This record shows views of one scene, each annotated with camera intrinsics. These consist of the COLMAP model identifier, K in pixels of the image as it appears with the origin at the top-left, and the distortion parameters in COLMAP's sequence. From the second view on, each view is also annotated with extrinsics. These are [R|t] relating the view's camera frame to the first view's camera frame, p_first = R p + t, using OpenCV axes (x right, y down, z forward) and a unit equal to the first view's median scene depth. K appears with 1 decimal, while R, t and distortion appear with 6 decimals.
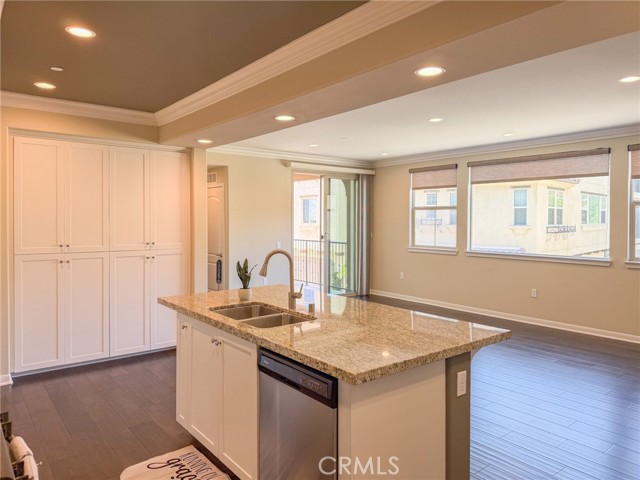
lens RADIAL K [[447.0, 0, 320.6], [0, 447.0, 240.0], [0, 0, 1]] dist [0.056299, -0.081597]
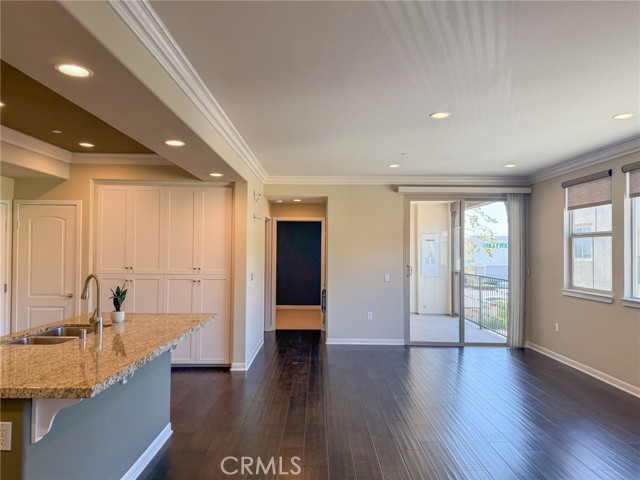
lens RADIAL K [[447.0, 0, 316.4], [0, 447.0, 243.4], [0, 0, 1]] dist [0.056299, -0.081597]
pose [[0.788648, -0.004578, -0.614828, 0.378106], [-0.036128, 0.997899, -0.053772, -0.004351], [0.613783, 0.064619, 0.786826, 0.199533]]
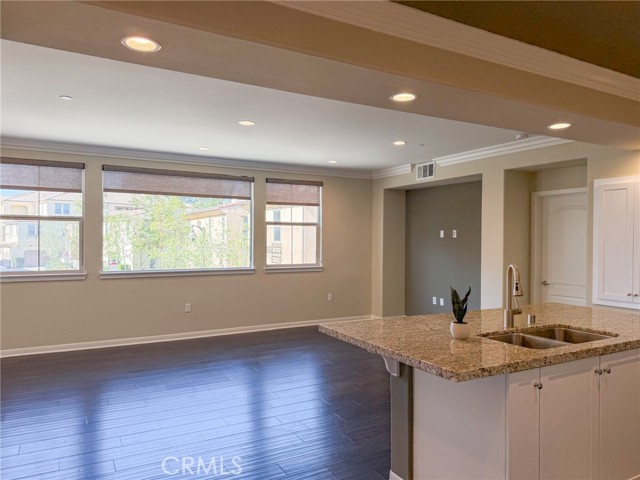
lens RADIAL K [[447.0, 0, 317.7], [0, 447.0, 240.7], [0, 0, 1]] dist [0.056299, -0.081597]
pose [[0.175044, -0.000988, 0.984560, -0.401729], [0.036707, 0.999311, -0.005523, -0.015614], [-0.983876, 0.037107, 0.174959, 0.478250]]
